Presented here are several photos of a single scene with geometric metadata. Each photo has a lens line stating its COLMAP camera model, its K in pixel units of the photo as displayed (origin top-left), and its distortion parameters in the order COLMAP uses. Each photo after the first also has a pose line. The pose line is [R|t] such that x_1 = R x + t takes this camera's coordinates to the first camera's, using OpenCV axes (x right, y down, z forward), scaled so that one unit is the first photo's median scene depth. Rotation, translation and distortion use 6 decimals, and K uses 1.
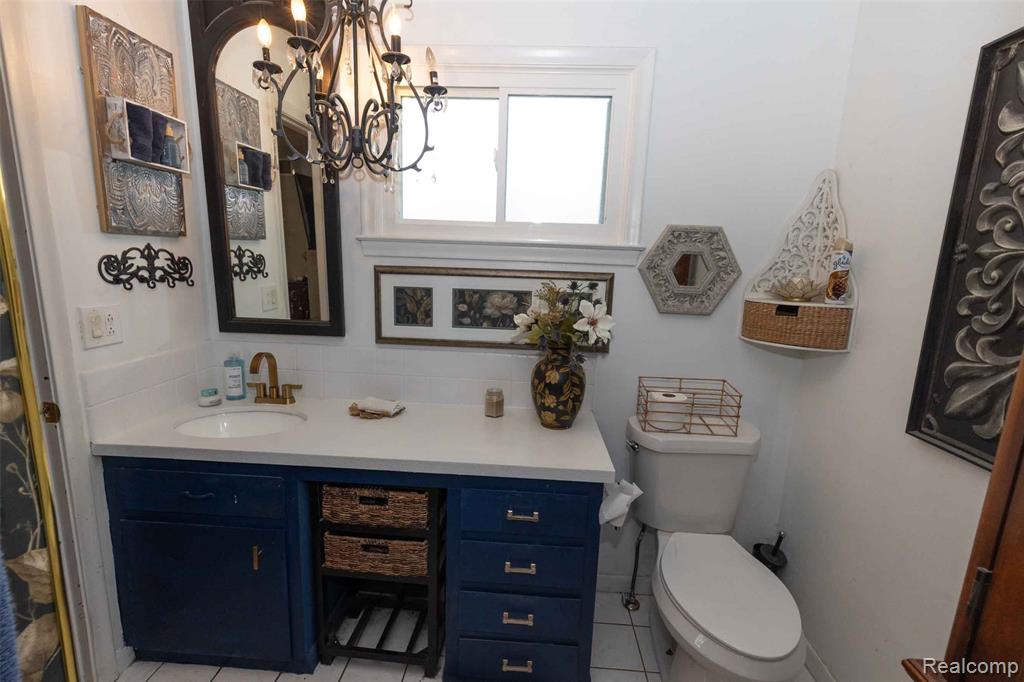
lens RADIAL K [[455.9, 0, 510.4], [0, 455.9, 343.3], [0, 0, 1]] dist [0.001252, 0.000245]
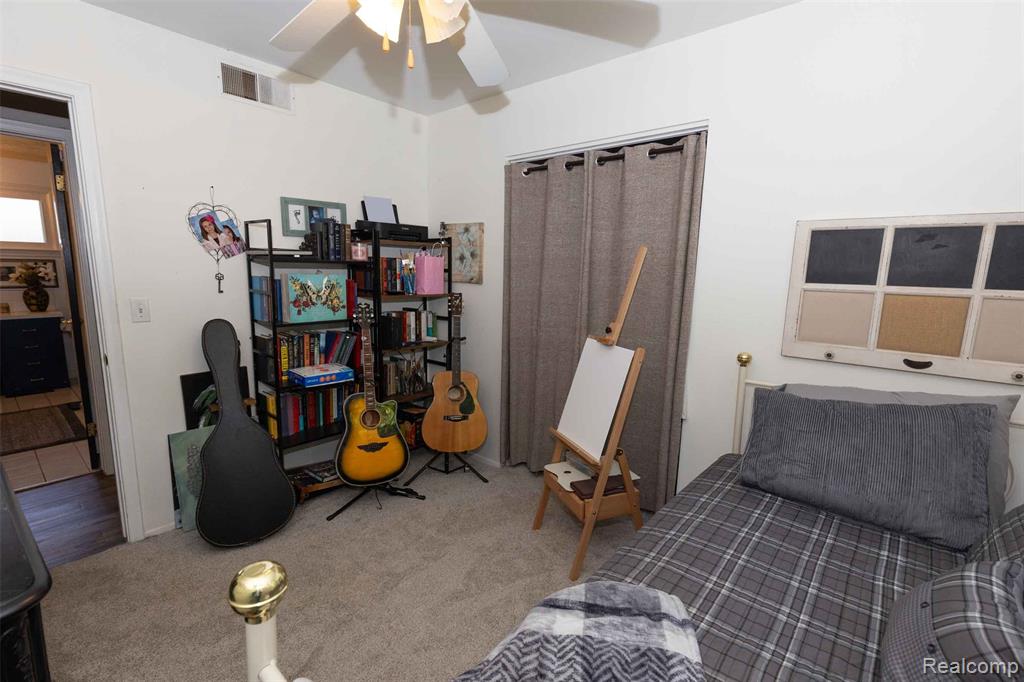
lens RADIAL K [[455.9, 0, 514.1], [0, 455.9, 338.7], [0, 0, 1]] dist [0.001252, 0.000245]
pose [[0.615893, -0.145487, 0.774280, -0.321594], [0.136362, 0.987653, 0.077113, 0.557226], [-0.775939, 0.058089, 0.628128, -3.295732]]
